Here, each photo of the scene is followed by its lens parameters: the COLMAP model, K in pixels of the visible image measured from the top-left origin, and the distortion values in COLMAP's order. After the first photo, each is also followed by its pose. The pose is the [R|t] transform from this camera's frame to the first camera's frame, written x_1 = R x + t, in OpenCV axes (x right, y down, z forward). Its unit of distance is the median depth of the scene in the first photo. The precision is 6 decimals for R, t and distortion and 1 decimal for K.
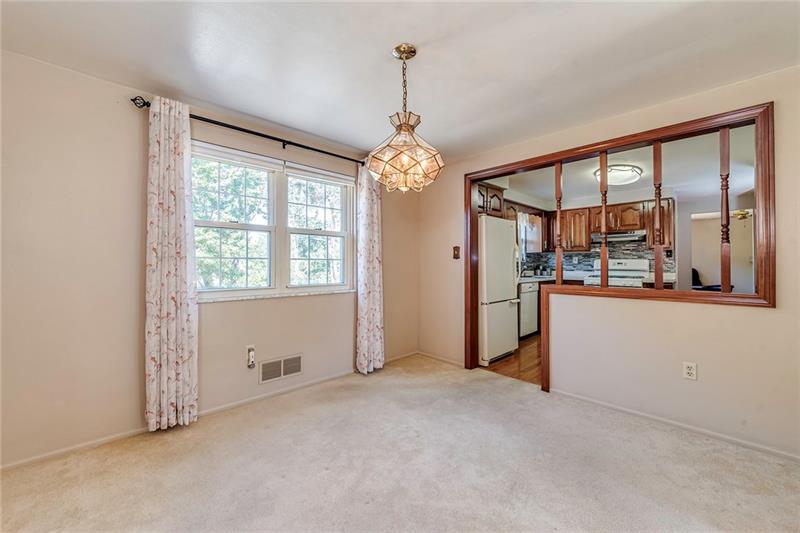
lens RADIAL K [[314.1, 0, 404.6], [0, 314.1, 265.3], [0, 0, 1]] dist [-0.002856, -0.001656]
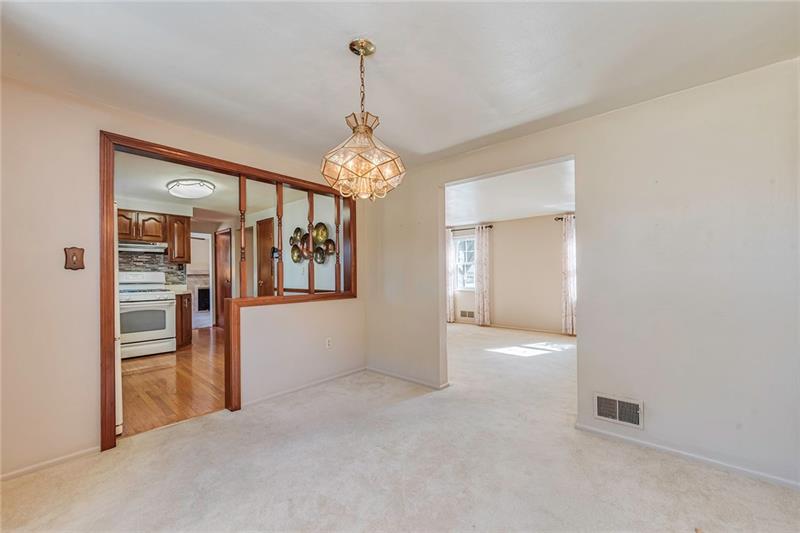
lens RADIAL K [[314.1, 0, 402.2], [0, 314.1, 278.3], [0, 0, 1]] dist [-0.002856, -0.001656]
pose [[-0.078496, -0.012724, 0.996833, -0.283791], [0.009356, 0.999865, 0.013500, -0.005073], [-0.996871, 0.010386, -0.078367, 0.296567]]
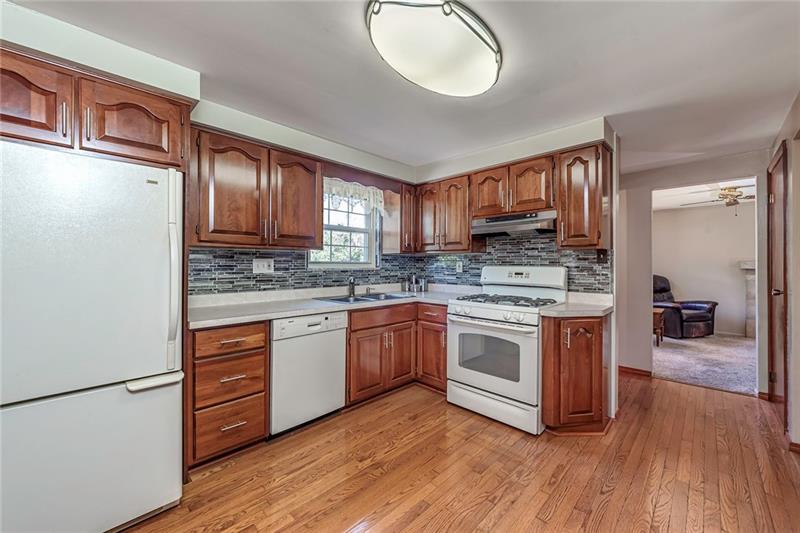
lens RADIAL K [[314.1, 0, 400.8], [0, 314.1, 262.9], [0, 0, 1]] dist [-0.002856, -0.001656]
pose [[0.999890, 0.004365, 0.014151, 0.471611], [-0.004172, 0.999898, -0.013632, -0.016555], [-0.014209, 0.013571, 0.999807, 0.453923]]
